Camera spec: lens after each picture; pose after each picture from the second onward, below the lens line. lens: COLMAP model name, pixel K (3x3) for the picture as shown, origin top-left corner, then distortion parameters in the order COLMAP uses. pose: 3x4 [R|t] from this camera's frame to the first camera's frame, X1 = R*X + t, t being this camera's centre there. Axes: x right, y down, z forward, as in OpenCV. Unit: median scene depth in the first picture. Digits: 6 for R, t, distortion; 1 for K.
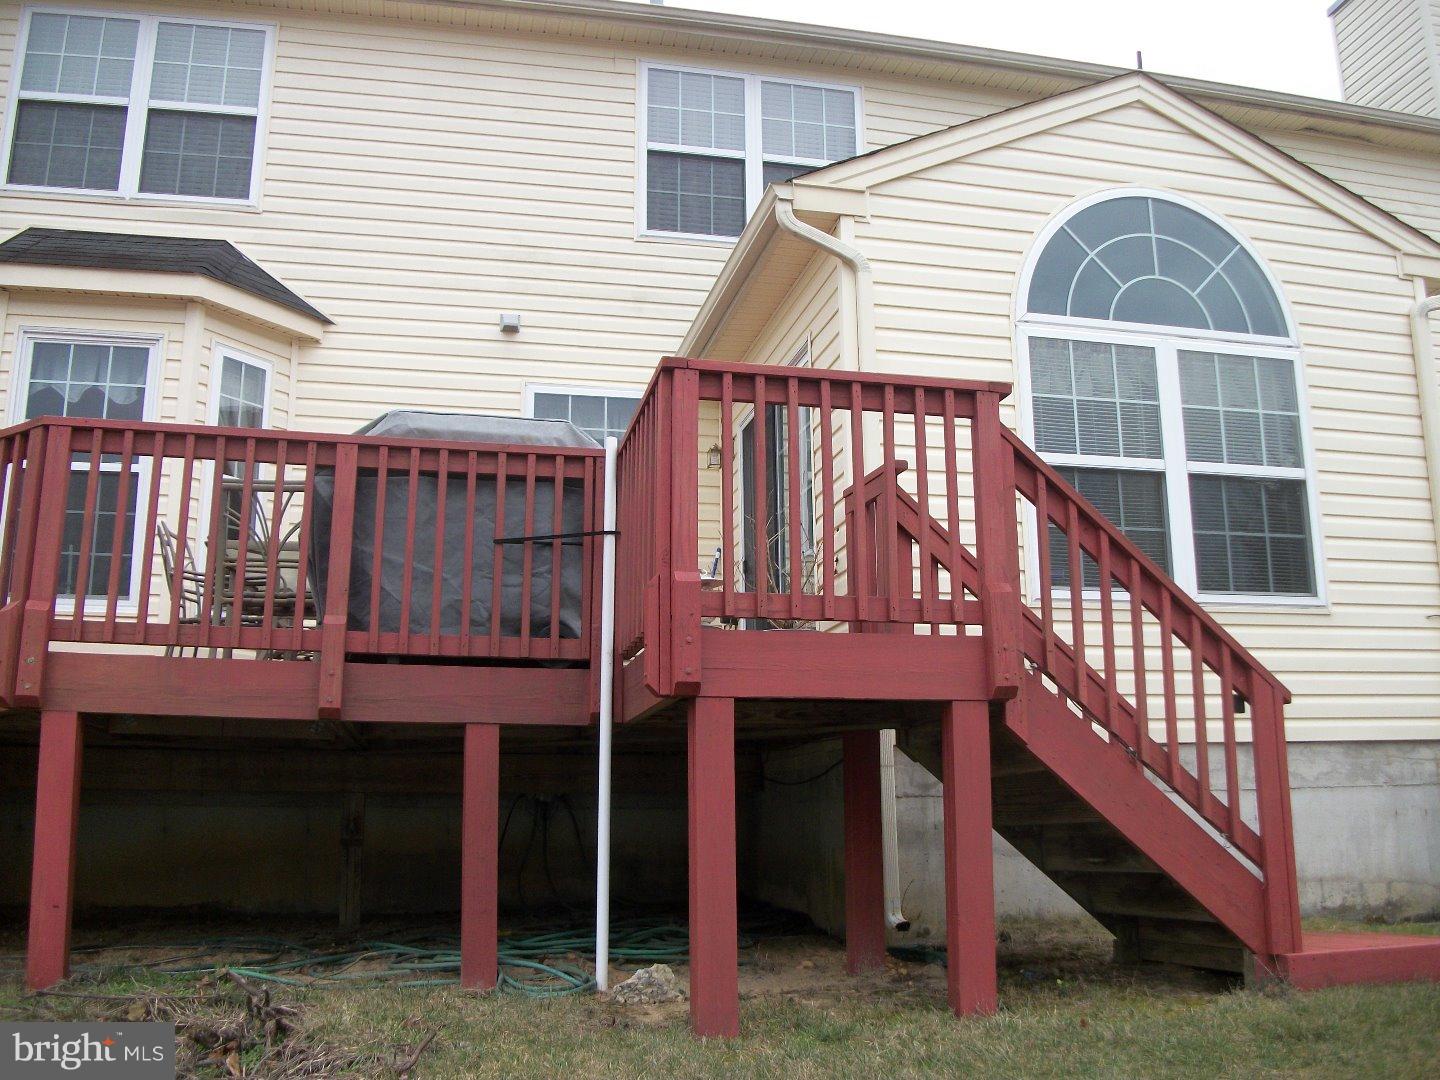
lens RADIAL K [[1378.1, 0, 766.2], [0, 1378.1, 529.2], [0, 0, 1]] dist [-0.156127, 0.094126]
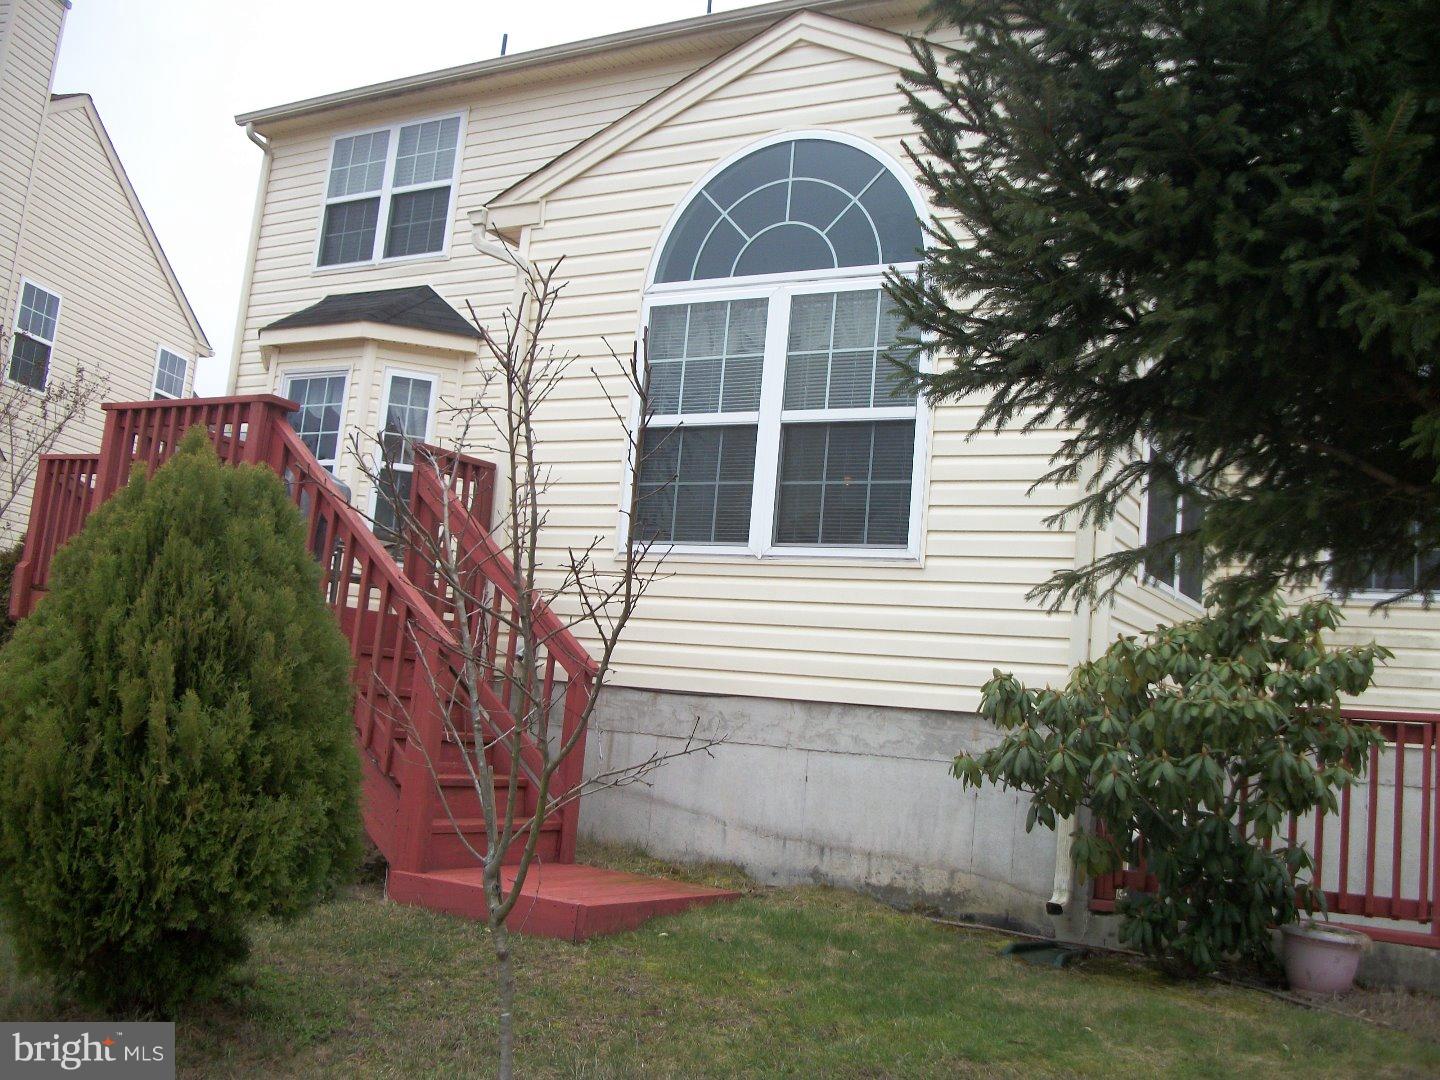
lens RADIAL K [[1378.1, 0, 766.2], [0, 1378.1, 529.2], [0, 0, 1]] dist [-0.156127, 0.094126]
pose [[0.747918, -0.016355, -0.663590, 0.946551], [0.050290, 0.998219, 0.032079, 0.002659], [0.661884, -0.057365, 0.747408, 0.241561]]
